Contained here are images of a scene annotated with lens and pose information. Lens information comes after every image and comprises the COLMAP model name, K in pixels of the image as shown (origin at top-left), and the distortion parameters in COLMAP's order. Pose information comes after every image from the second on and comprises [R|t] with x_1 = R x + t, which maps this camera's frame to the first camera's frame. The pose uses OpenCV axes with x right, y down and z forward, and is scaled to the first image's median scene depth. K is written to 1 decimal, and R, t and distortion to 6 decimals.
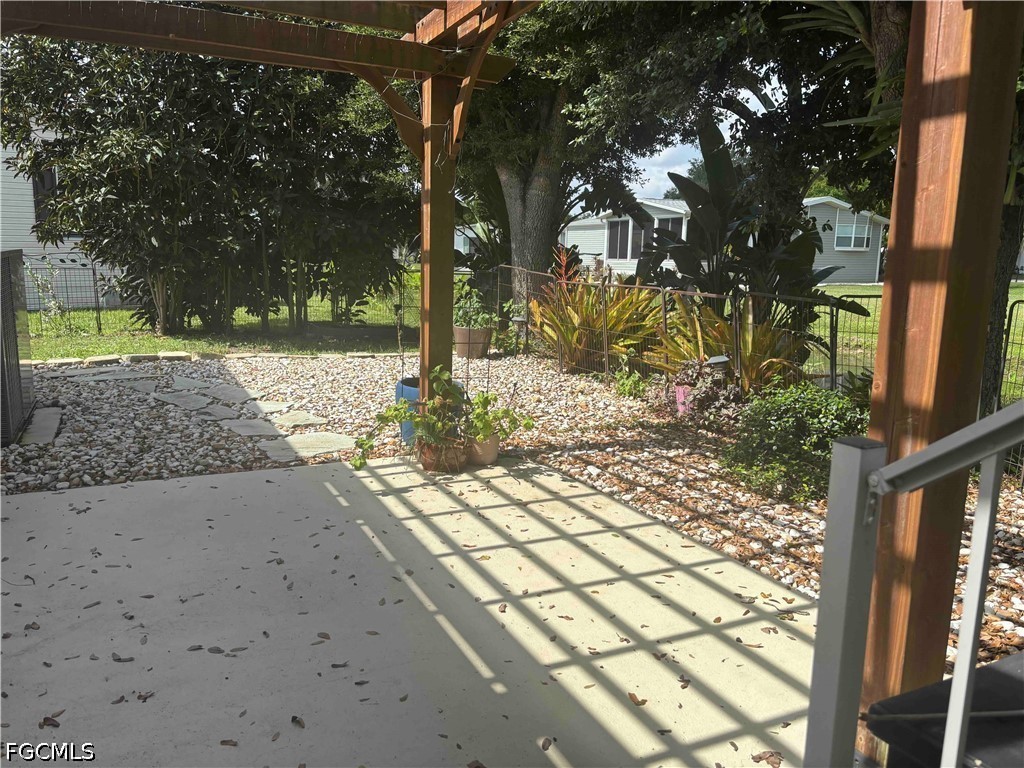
lens RADIAL K [[779.4, 0, 512.8], [0, 779.4, 384.2], [0, 0, 1]] dist [0.000271, -0.001731]
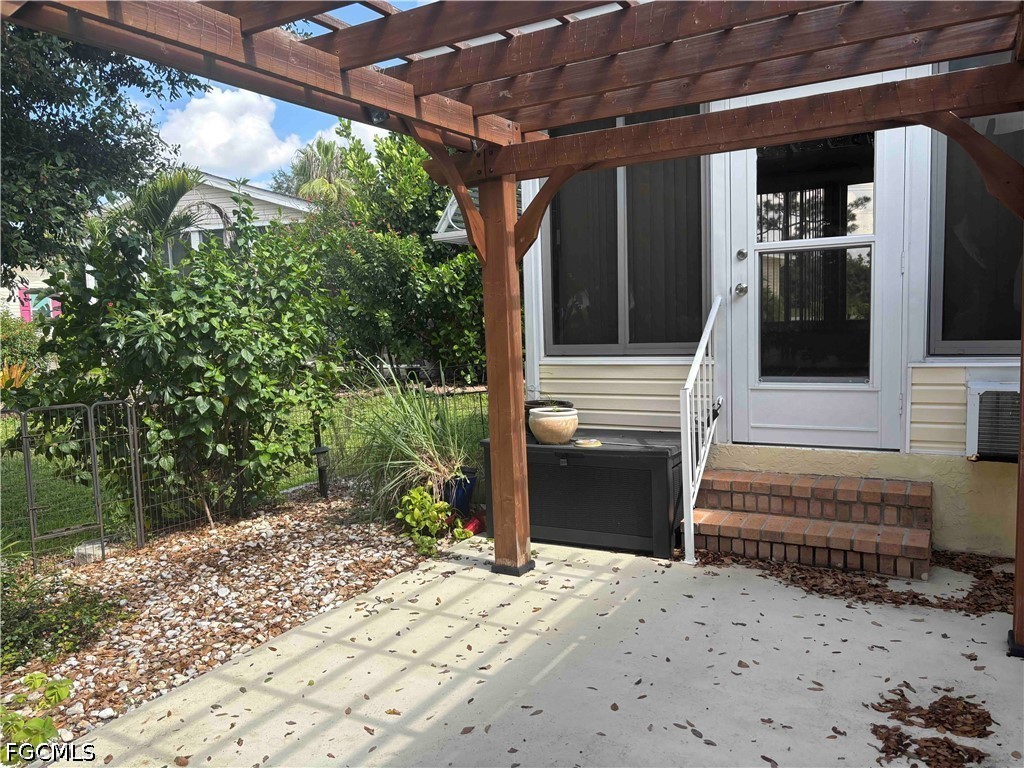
lens RADIAL K [[779.4, 0, 512.6], [0, 779.4, 385.7], [0, 0, 1]] dist [0.000271, -0.001731]
pose [[-0.564088, -0.087835, 0.821030, -0.942152], [0.159528, 0.964000, 0.212733, -0.368772], [-0.810158, 0.250977, -0.529769, 1.423661]]
